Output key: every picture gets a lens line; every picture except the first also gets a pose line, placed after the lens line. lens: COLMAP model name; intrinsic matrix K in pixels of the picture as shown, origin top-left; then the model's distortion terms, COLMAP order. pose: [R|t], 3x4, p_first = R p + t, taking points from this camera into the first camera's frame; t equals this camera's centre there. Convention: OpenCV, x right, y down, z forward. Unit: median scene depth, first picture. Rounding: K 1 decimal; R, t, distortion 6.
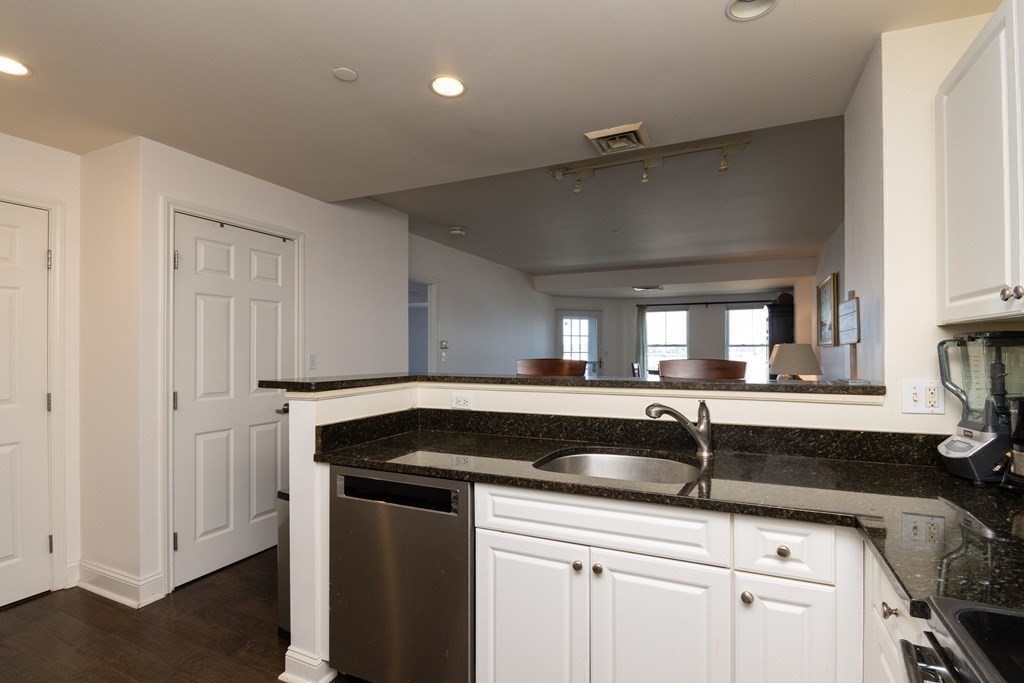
lens RADIAL K [[476.2, 0, 535.4], [0, 476.2, 347.9], [0, 0, 1]] dist [-0.004210, -0.003421]
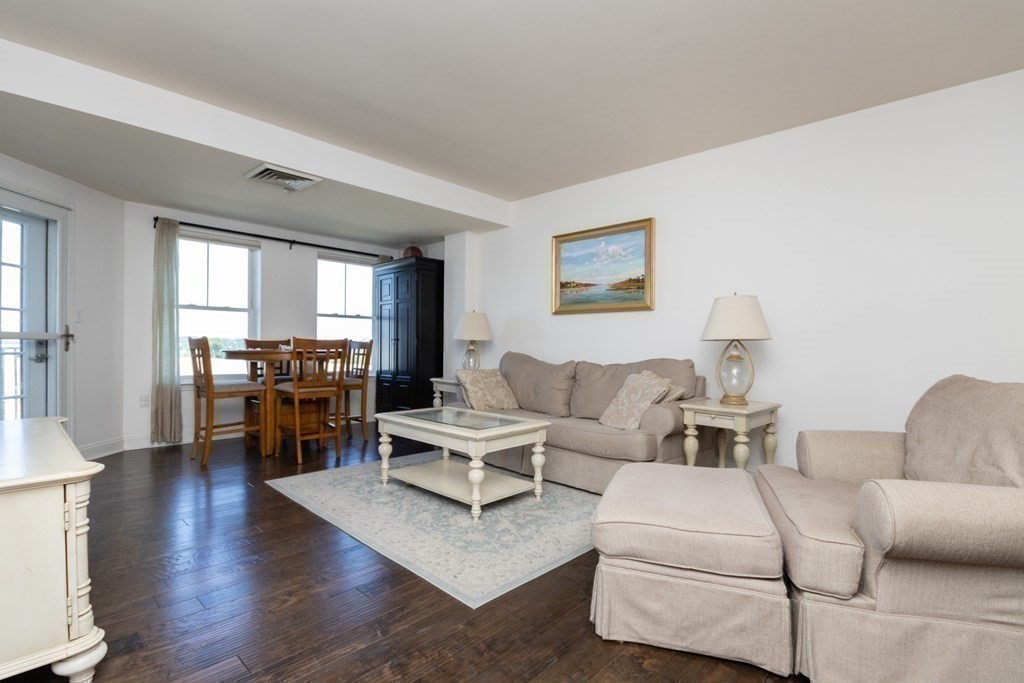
lens RADIAL K [[476.2, 0, 497.2], [0, 476.2, 341.7], [0, 0, 1]] dist [-0.004210, -0.003421]
pose [[0.339342, 0.011863, 0.940588, -0.117653], [-0.011895, 0.999895, -0.008319, 0.034523], [-0.940588, -0.008365, 0.339447, 0.548934]]
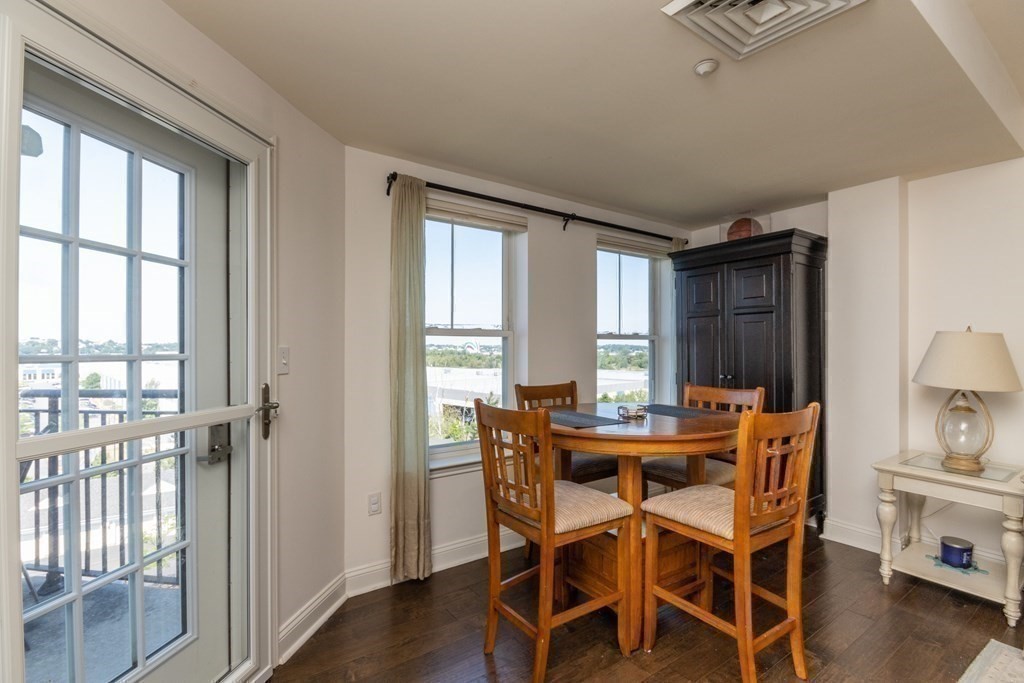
lens RADIAL K [[476.2, 0, 513.0], [0, 476.2, 338.9], [0, 0, 1]] dist [-0.004210, -0.003421]
pose [[0.507269, 0.011586, 0.861710, 0.024083], [-0.003103, 0.999928, -0.011618, 0.003489], [-0.861782, 0.003219, 0.507268, 0.851323]]
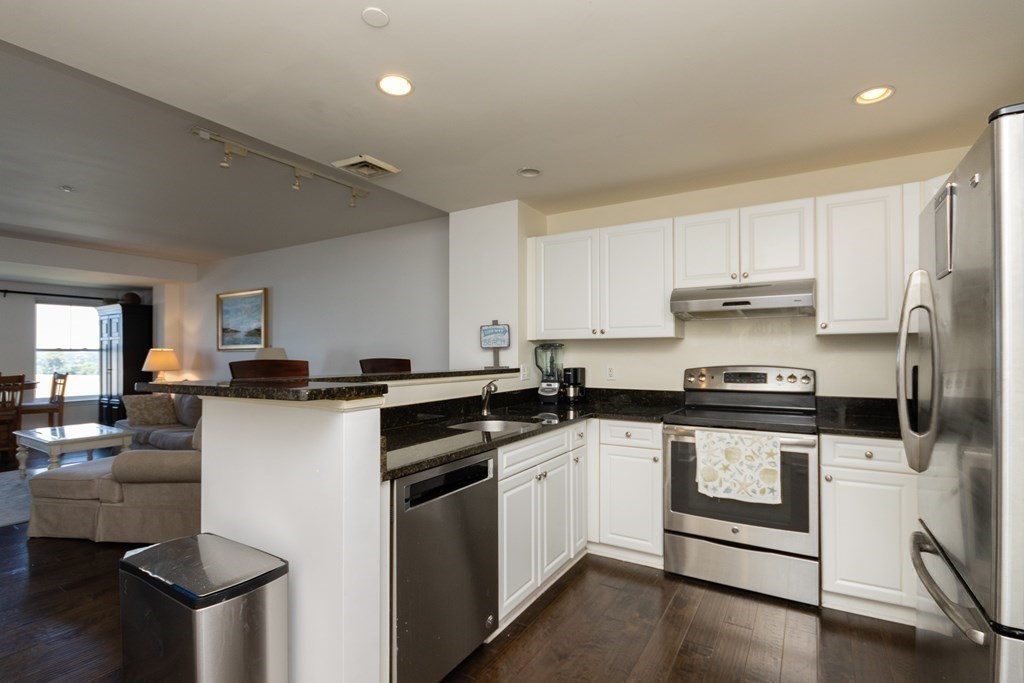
lens RADIAL K [[476.2, 0, 512.2], [0, 476.2, 340.4], [0, 0, 1]] dist [-0.004210, -0.003421]
pose [[0.124112, 0.028909, 0.991847, -0.256447], [0.002639, 0.999562, -0.029464, 0.004470], [-0.992265, 0.006274, 0.123981, 0.142618]]
